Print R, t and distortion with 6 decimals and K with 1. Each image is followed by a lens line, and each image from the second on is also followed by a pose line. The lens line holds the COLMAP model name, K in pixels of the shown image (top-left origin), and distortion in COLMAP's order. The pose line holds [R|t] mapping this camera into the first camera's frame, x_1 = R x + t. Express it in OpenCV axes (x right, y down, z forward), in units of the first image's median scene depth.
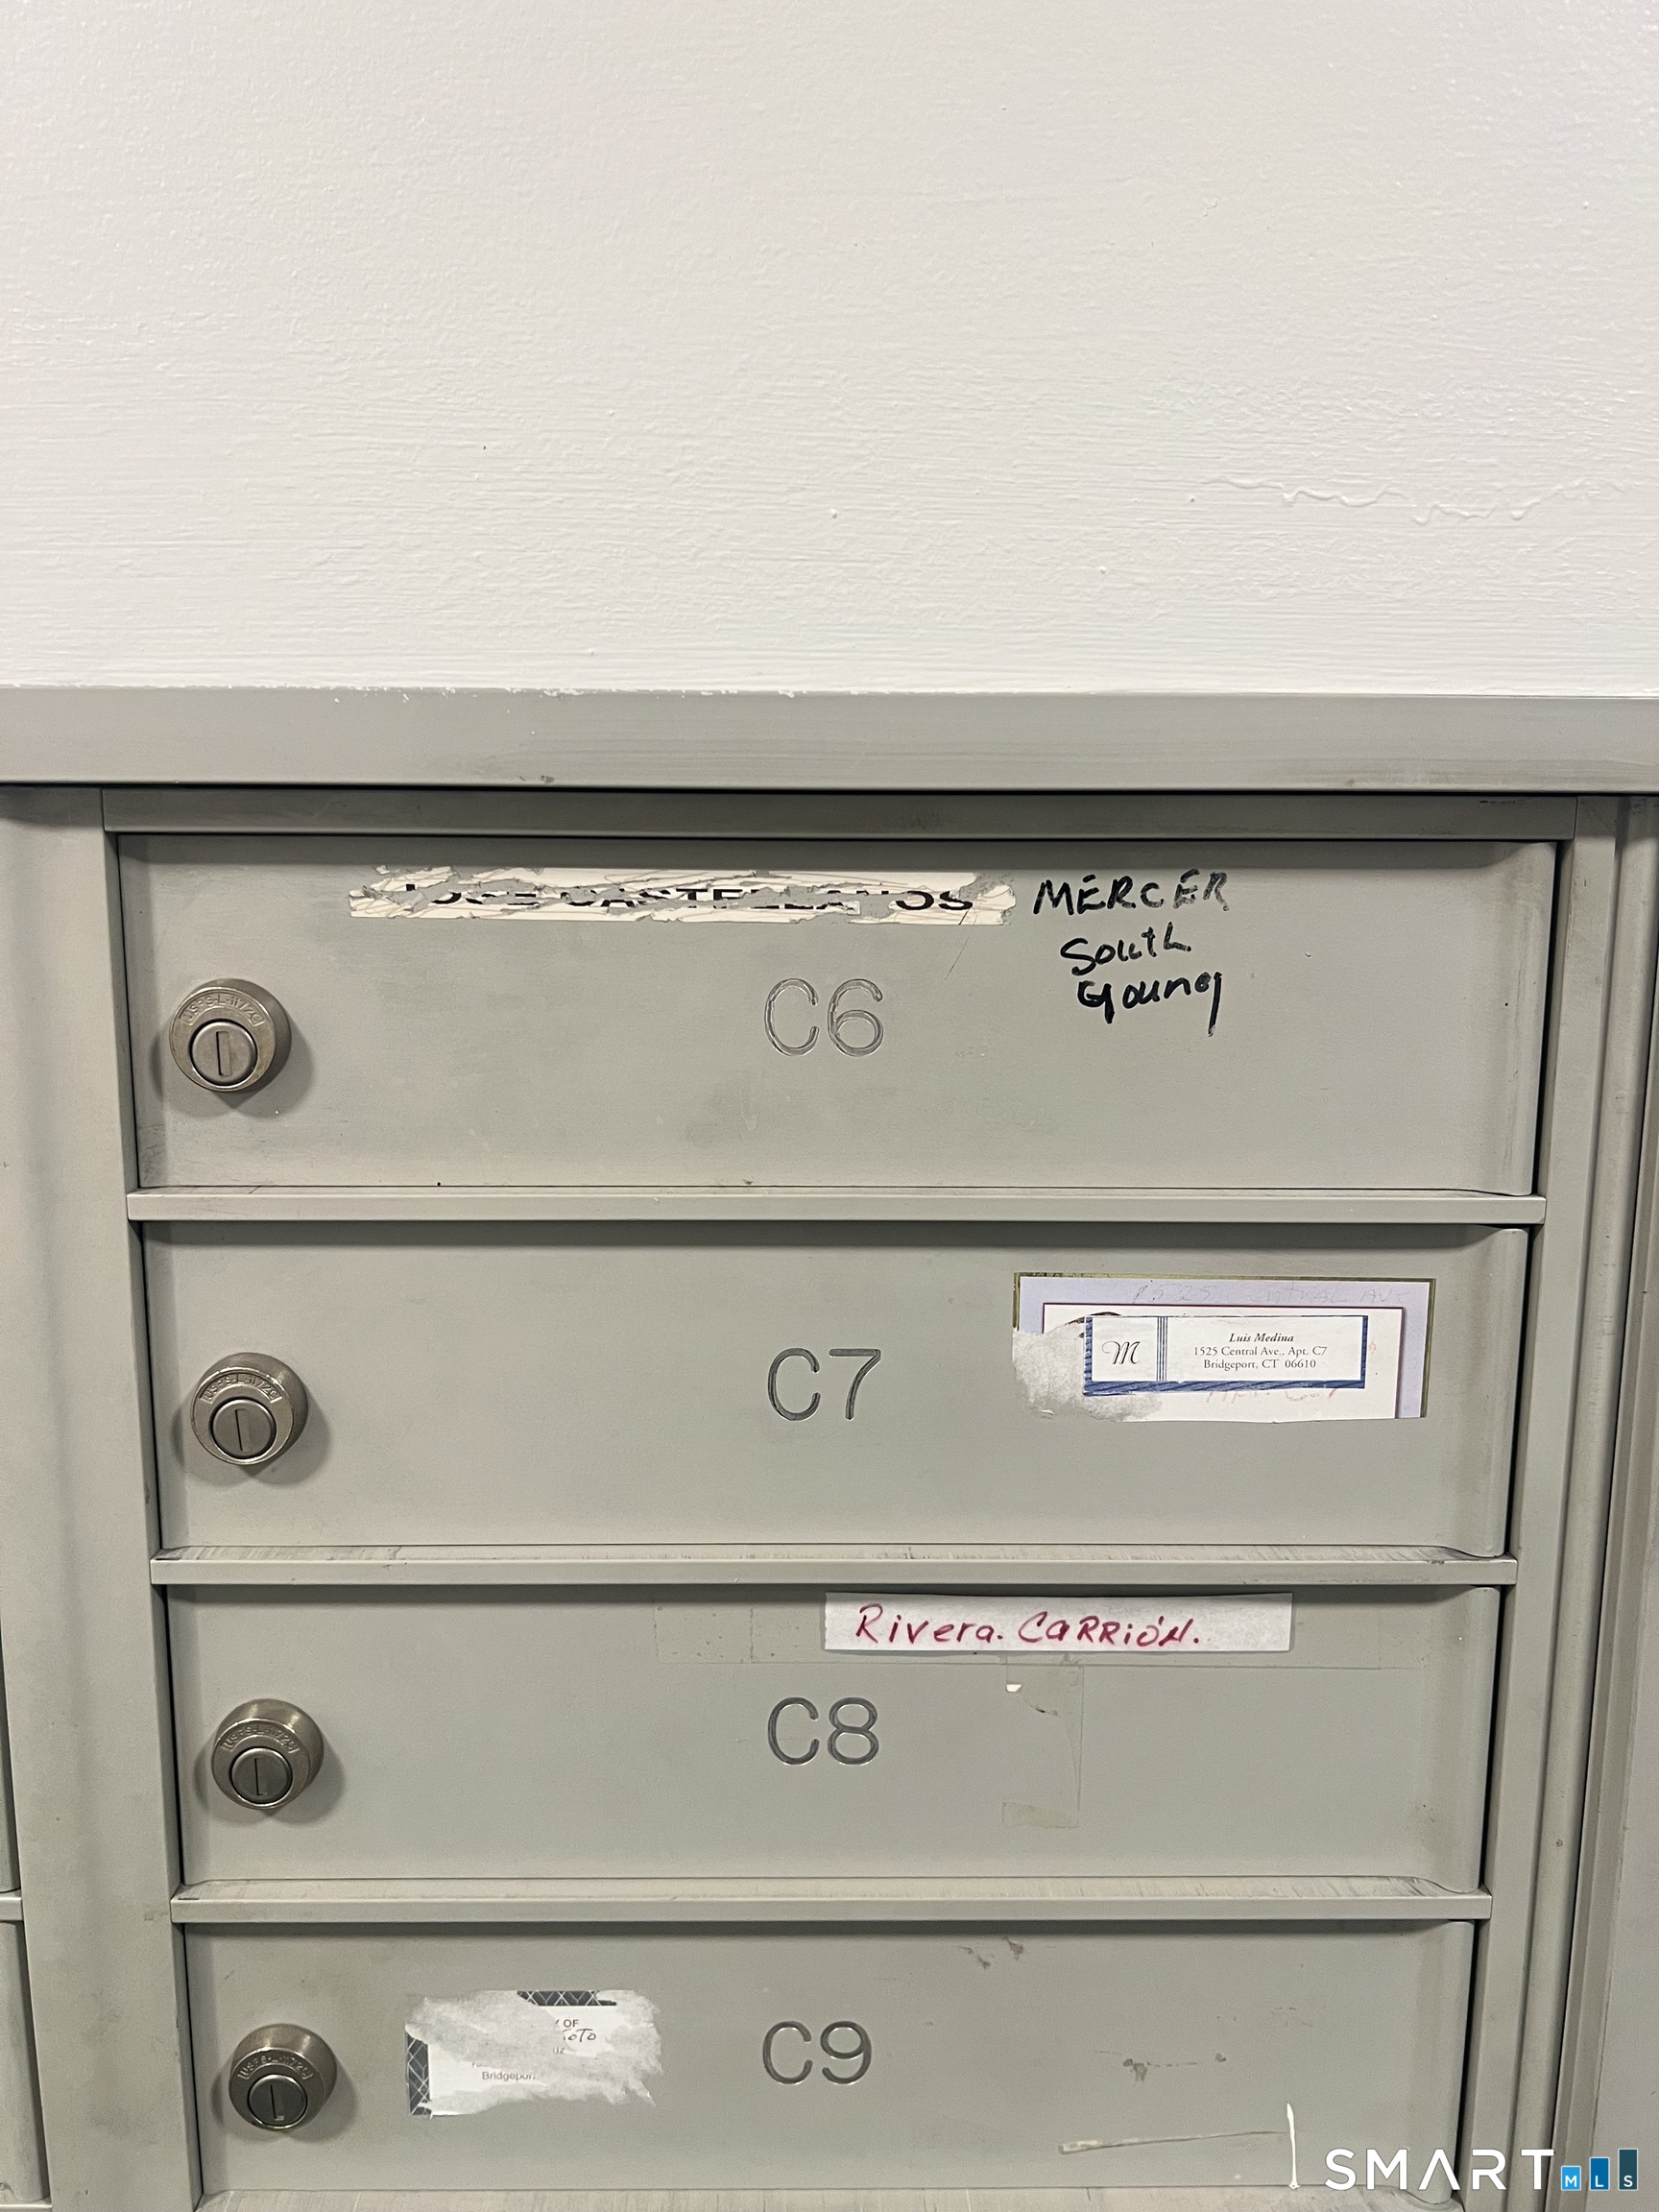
lens RADIAL K [[1664.2, 0, 829.5], [0, 1664.2, 1106.0], [0, 0, 1]] dist [0.058317, -0.154552]
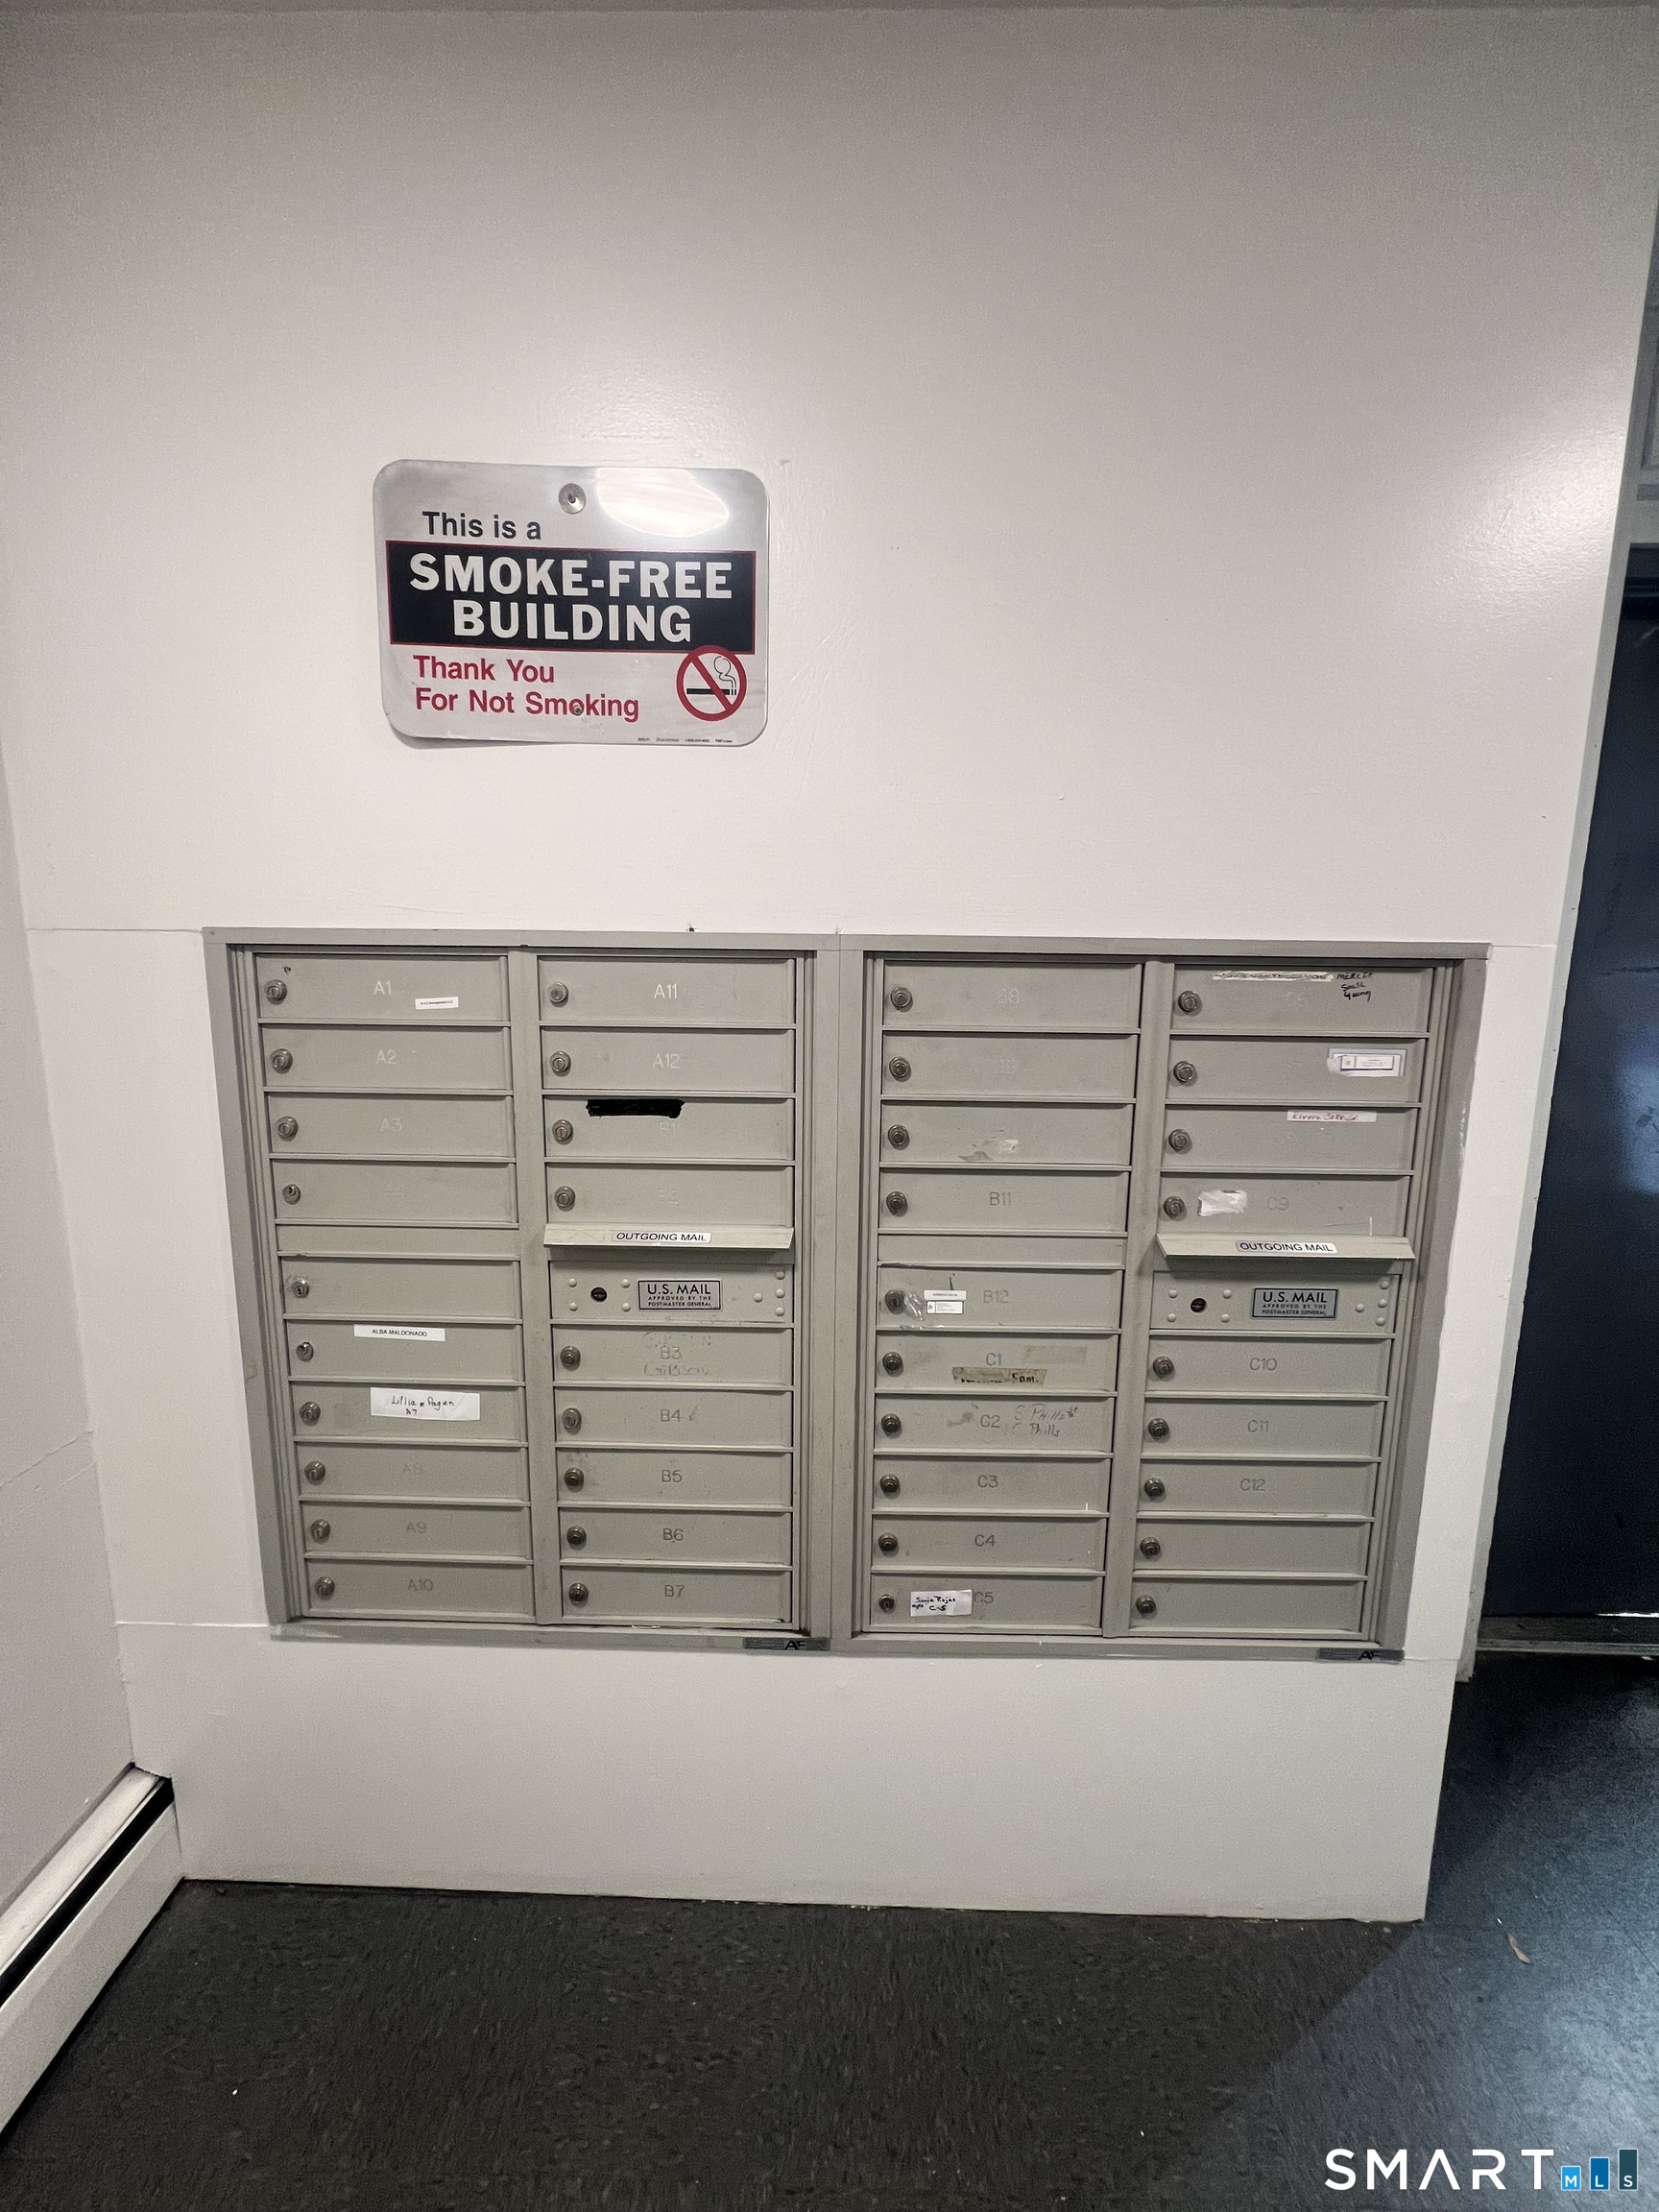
lens RADIAL K [[884.7, 0, 832.0], [0, 884.7, 1104.9], [0, 0, 1]] dist [-0.003707, 0.001265]
pose [[0.999788, 0.009954, -0.018046, -1.416100], [-0.009938, 0.999950, 0.000974, 0.295894], [0.018055, -0.000794, 0.999837, -1.845841]]
